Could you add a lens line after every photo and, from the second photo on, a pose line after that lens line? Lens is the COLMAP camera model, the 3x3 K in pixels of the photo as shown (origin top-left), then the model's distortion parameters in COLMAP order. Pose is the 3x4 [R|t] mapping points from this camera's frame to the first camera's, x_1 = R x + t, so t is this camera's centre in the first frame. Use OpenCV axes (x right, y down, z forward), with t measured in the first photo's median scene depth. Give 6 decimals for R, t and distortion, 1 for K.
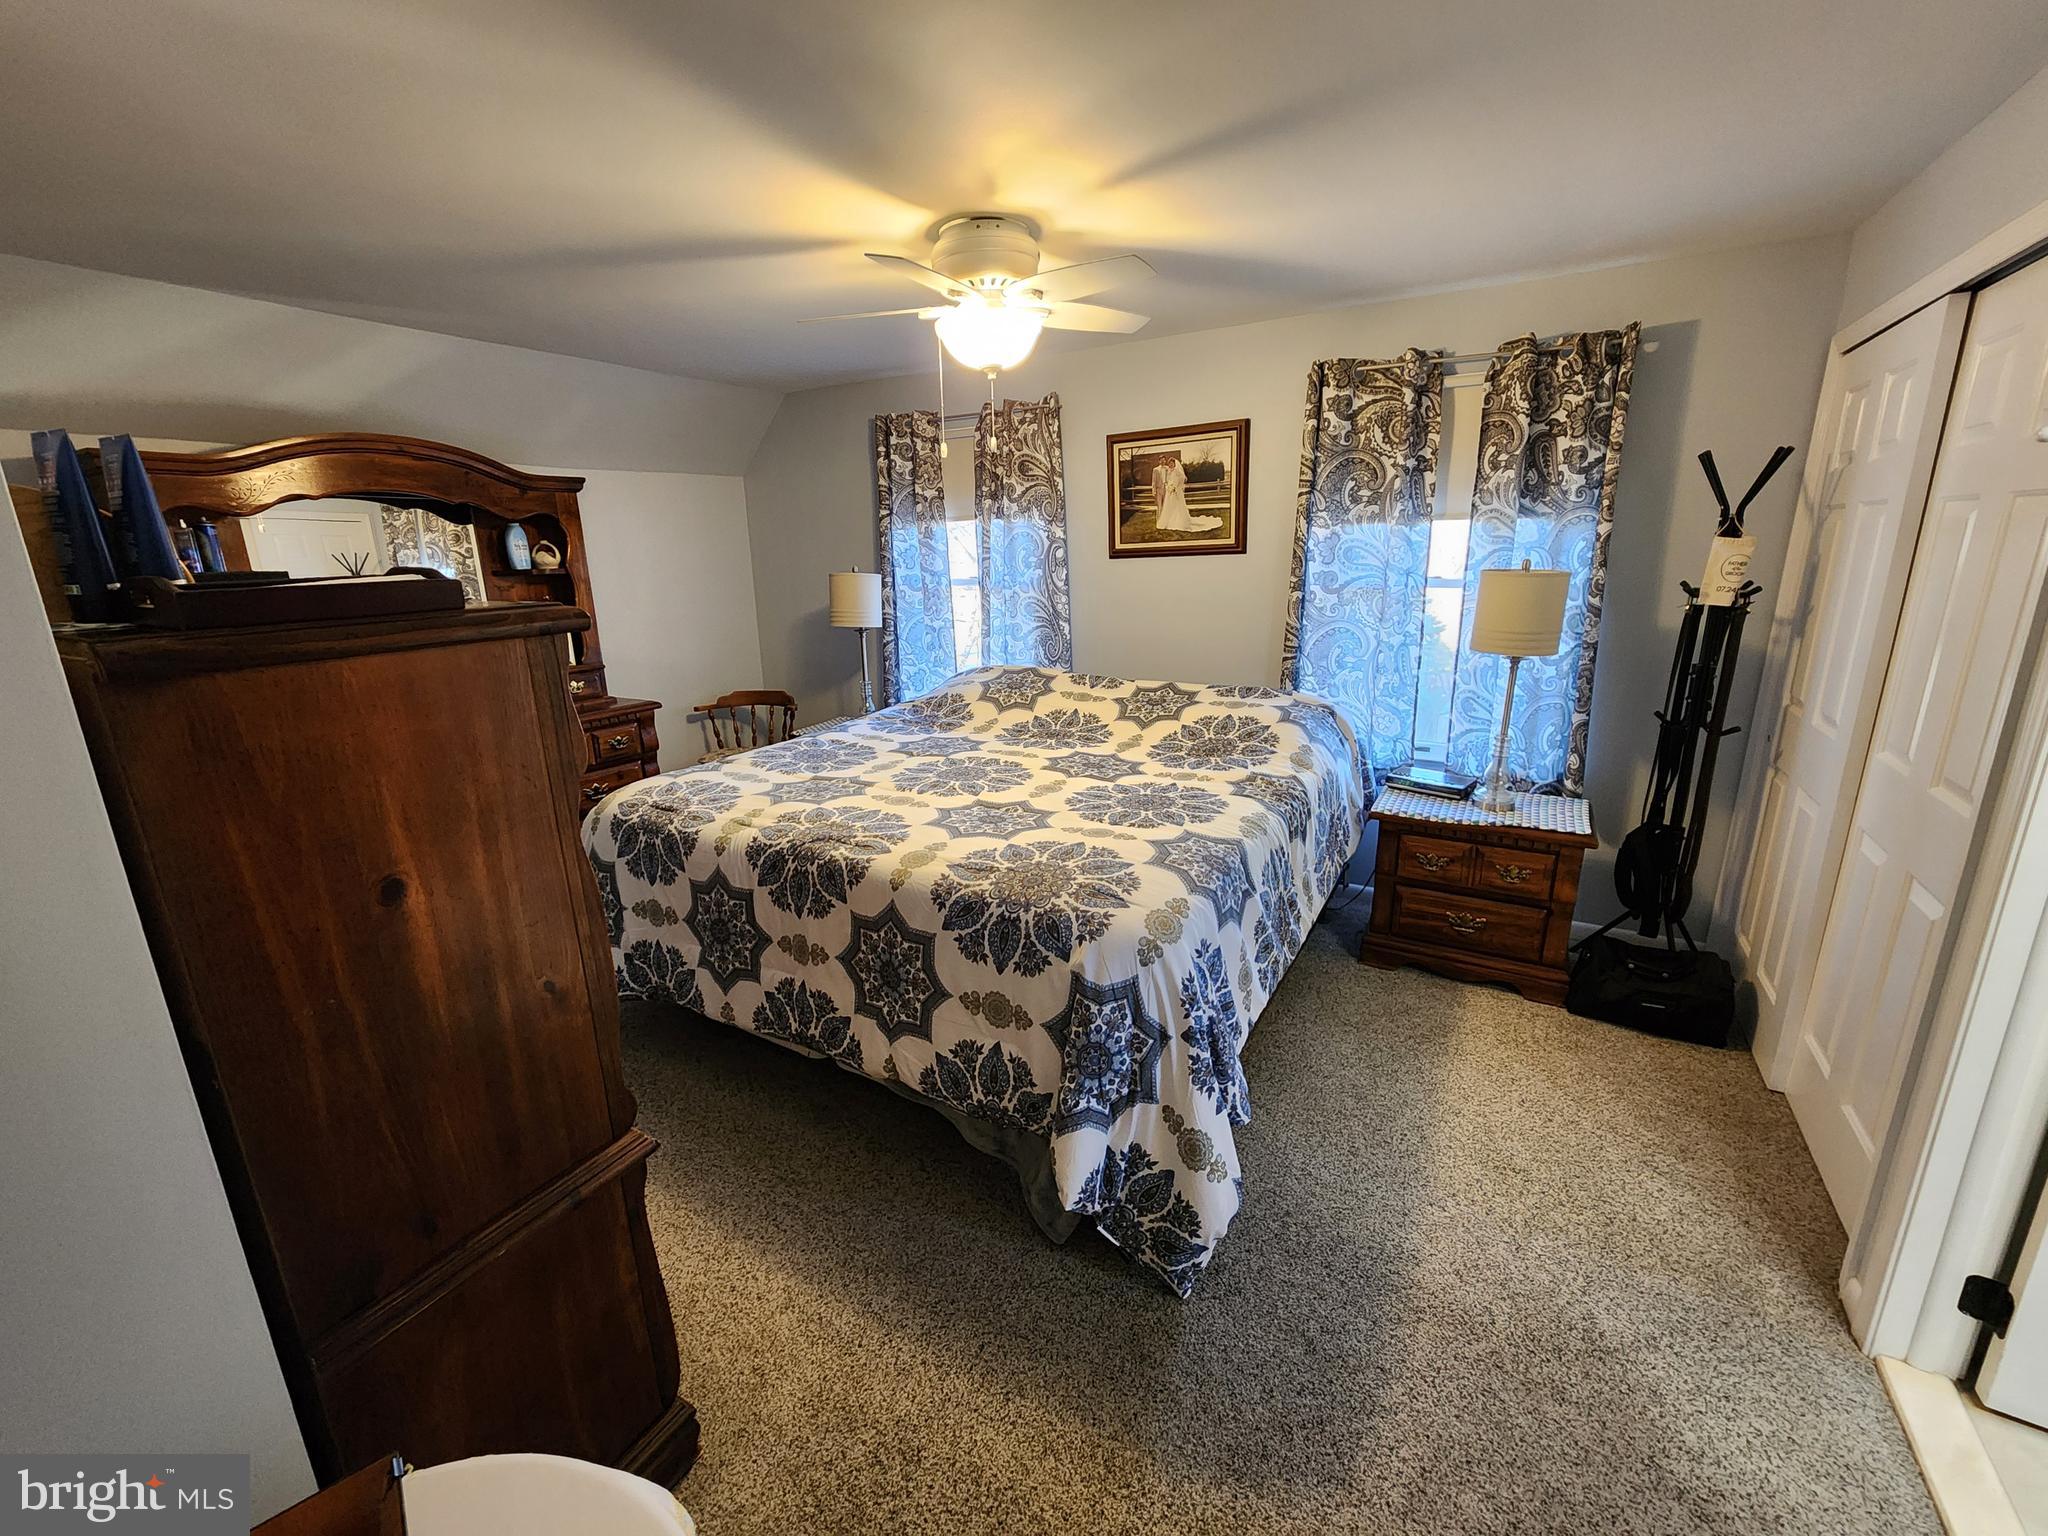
lens RADIAL K [[840.8, 0, 1018.4], [0, 840.8, 775.7], [0, 0, 1]] dist [-0.000361, -0.000818]
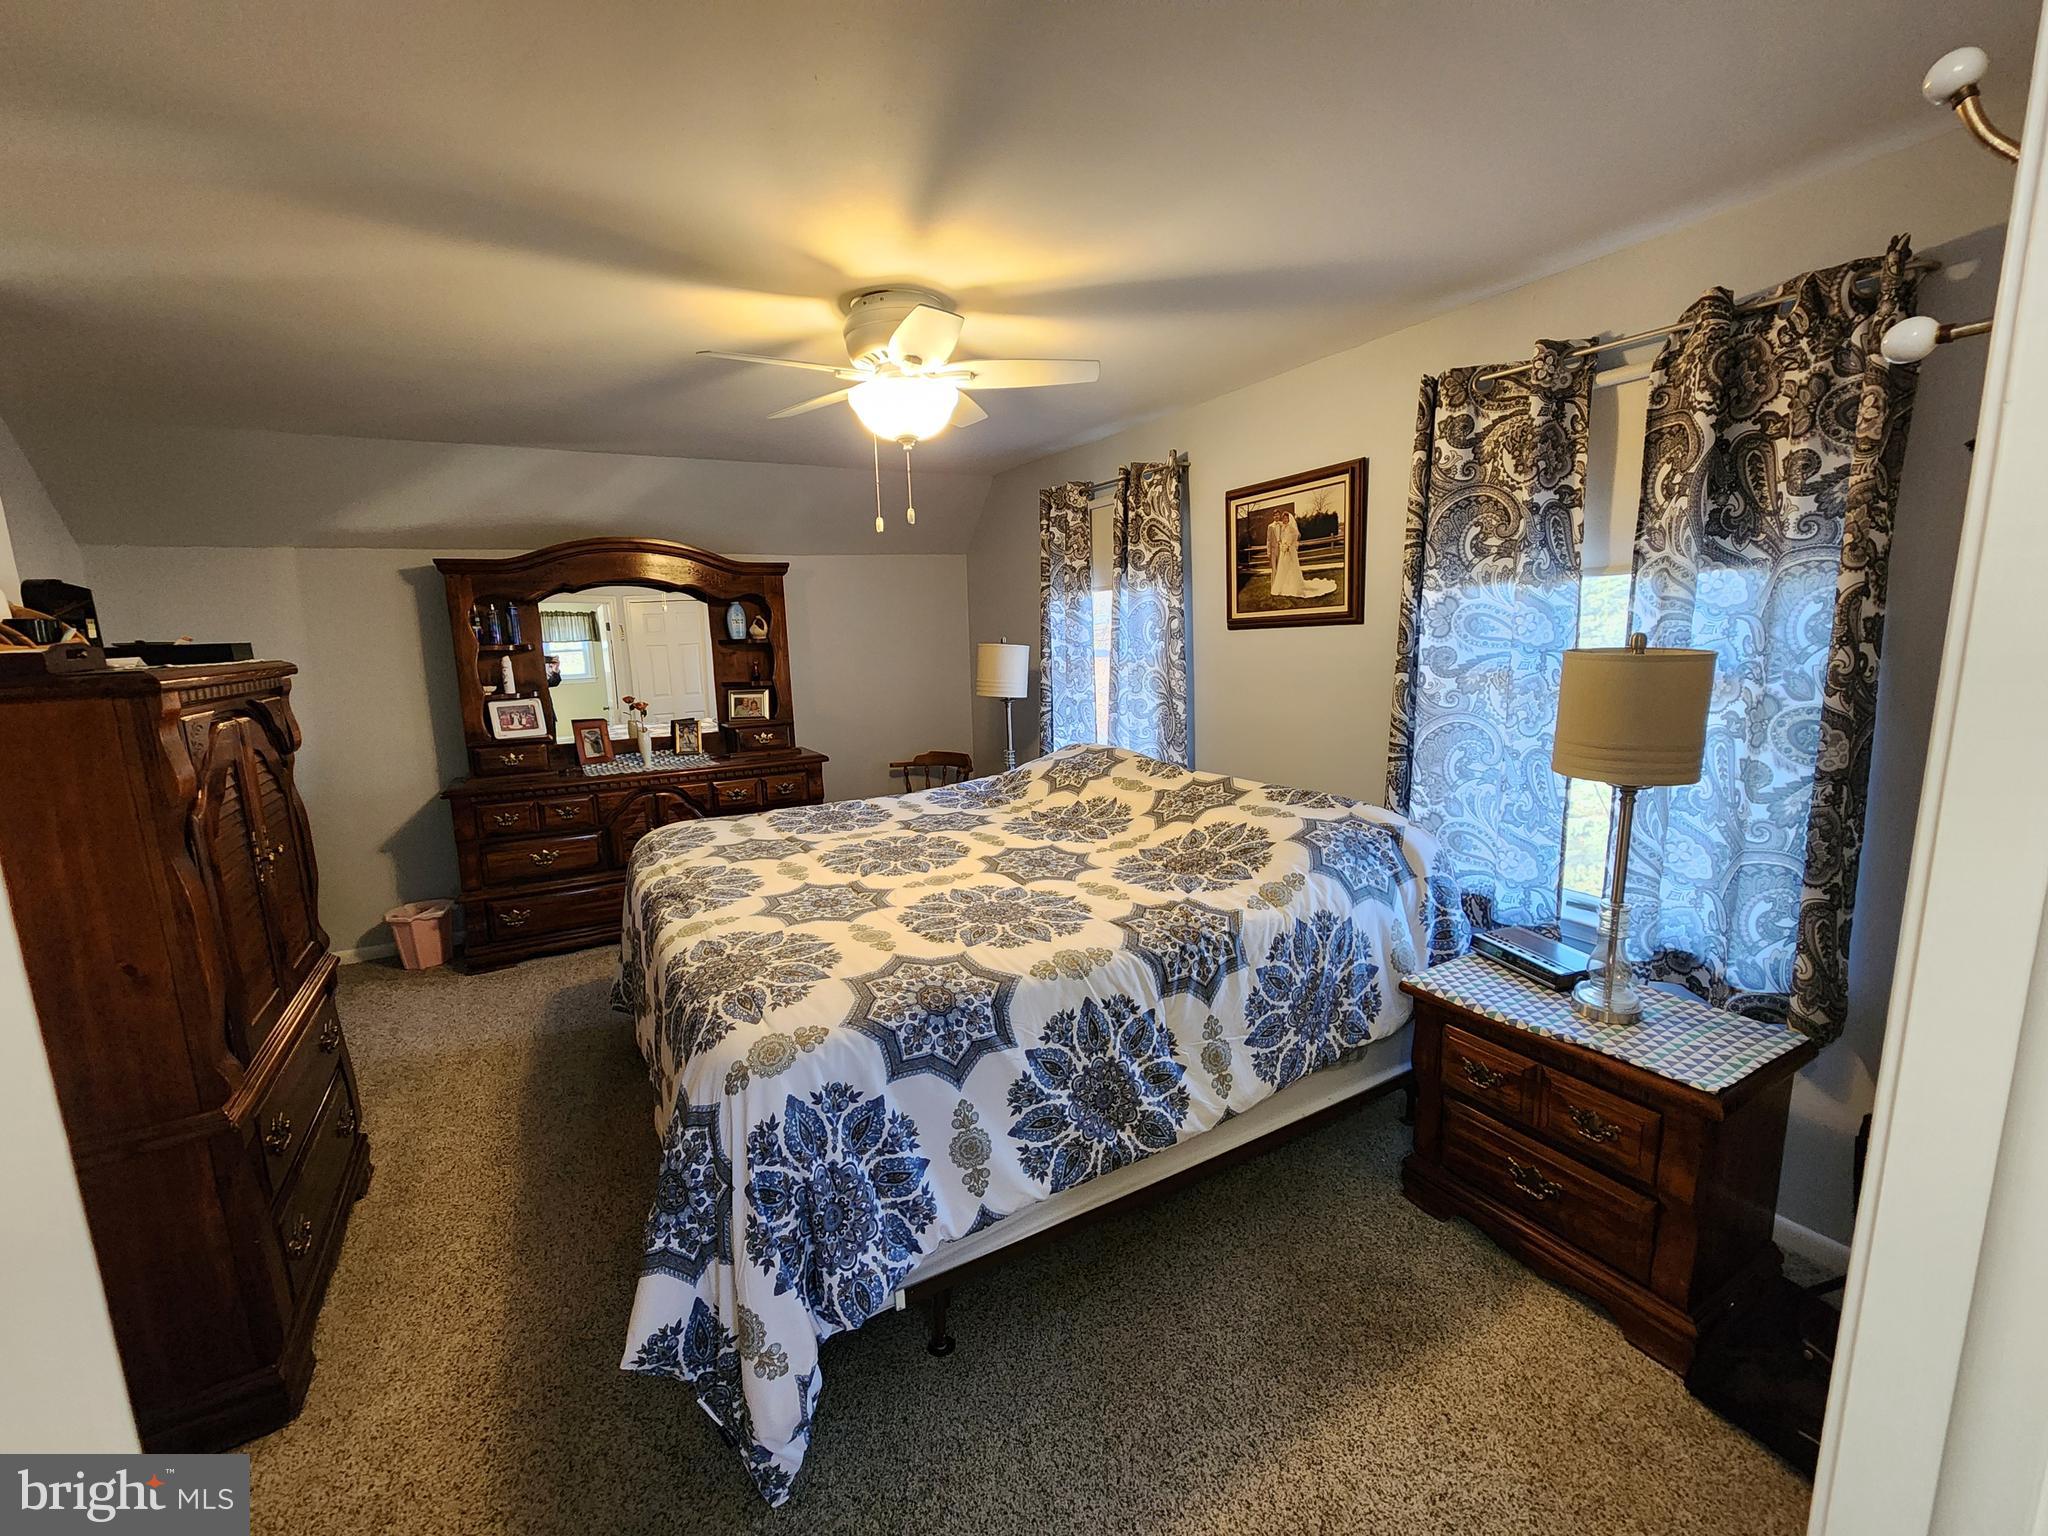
lens RADIAL K [[840.8, 0, 1017.2], [0, 840.8, 772.8], [0, 0, 1]] dist [-0.000361, -0.000818]
pose [[0.865953, 0.083141, -0.493167, 0.451483], [-0.122475, 0.991313, -0.047932, -0.055246], [0.484898, 0.101907, 0.868613, 0.197217]]
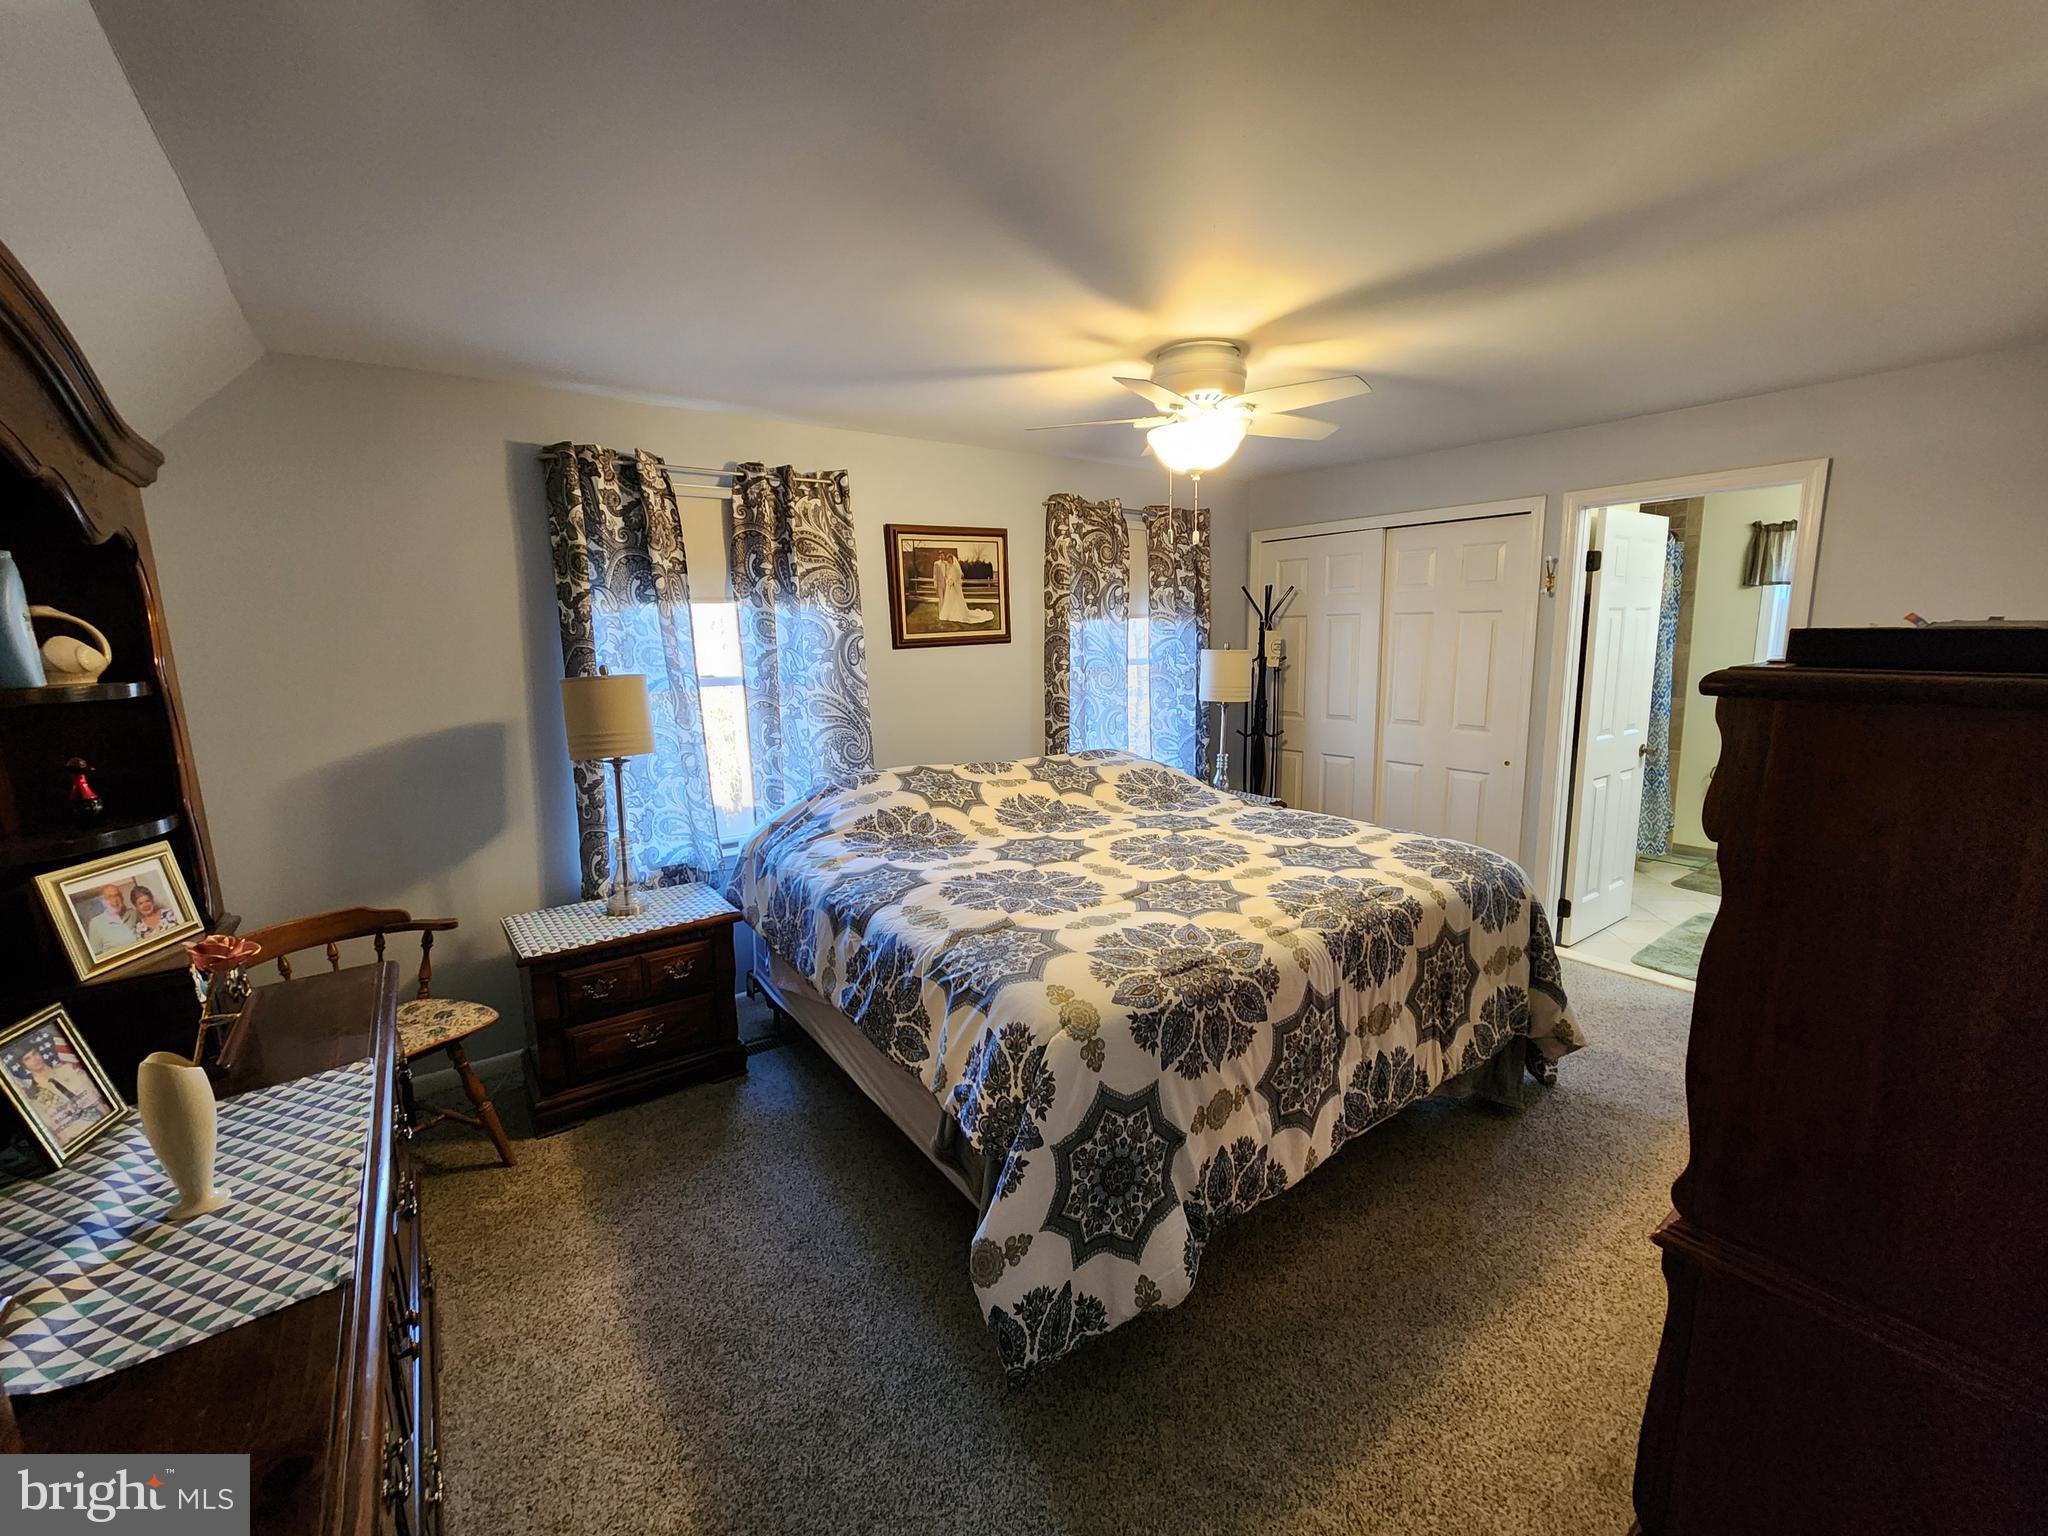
lens RADIAL K [[840.8, 0, 1025.1], [0, 840.8, 769.6], [0, 0, 1]] dist [-0.000361, -0.000818]
pose [[0.391330, -0.134631, 0.910349, -0.905425], [0.252201, 0.967056, 0.034604, -0.152942], [-0.885017, 0.216050, 0.412392, 0.634381]]
